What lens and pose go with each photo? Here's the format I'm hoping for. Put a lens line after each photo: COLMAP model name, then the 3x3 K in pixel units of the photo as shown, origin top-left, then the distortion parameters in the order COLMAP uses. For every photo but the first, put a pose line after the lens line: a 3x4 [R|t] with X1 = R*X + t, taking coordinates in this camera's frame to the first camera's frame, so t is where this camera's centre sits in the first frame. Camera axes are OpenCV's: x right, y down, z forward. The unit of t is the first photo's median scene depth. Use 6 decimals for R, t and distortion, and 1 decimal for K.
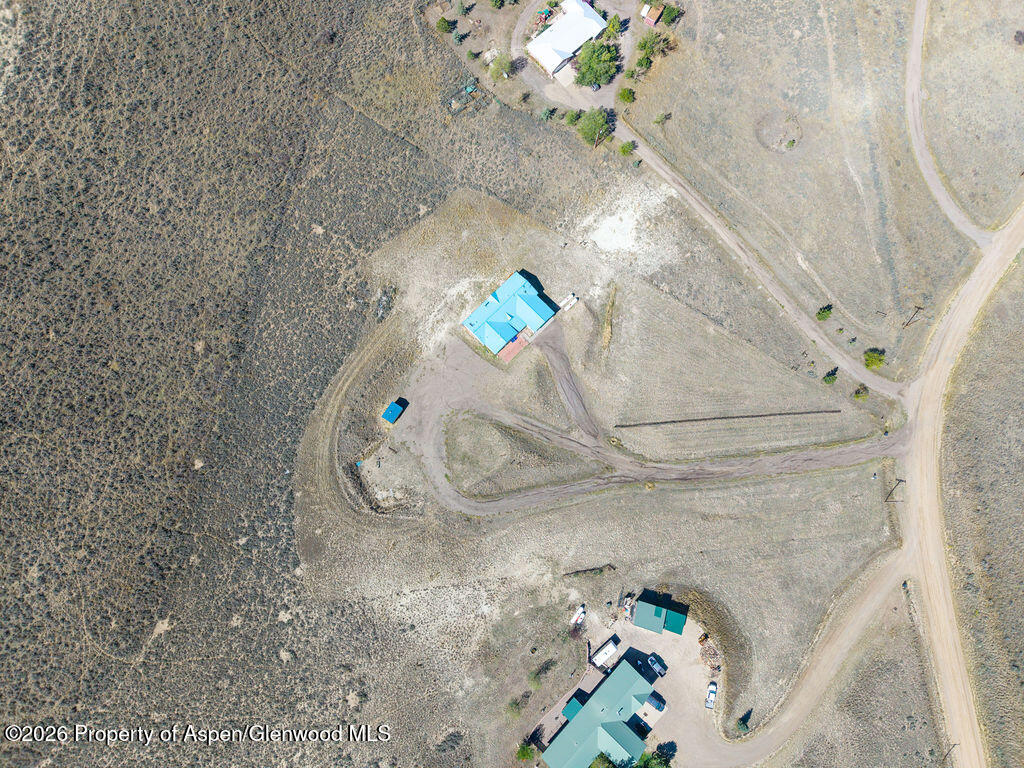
lens RADIAL K [[707.9, 0, 512.0], [0, 707.9, 384.0], [0, 0, 1]] dist [0.034478, -0.051090]
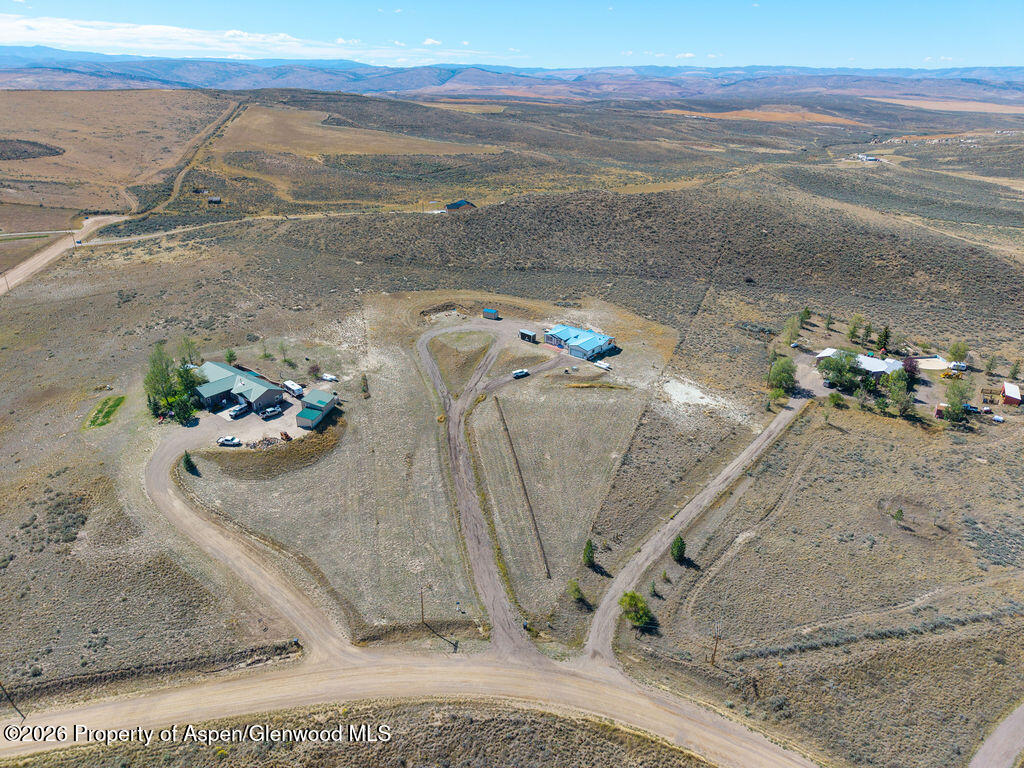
lens RADIAL K [[686.1, 0, 512.0], [0, 686.1, 384.0], [0, 0, 1]] dist [0.068804, -0.076647]
pose [[0.098165, 0.375362, -0.921665, 1.094960], [-0.979667, 0.199289, -0.023180, 0.056727], [0.174977, 0.905200, 0.387292, 0.584739]]
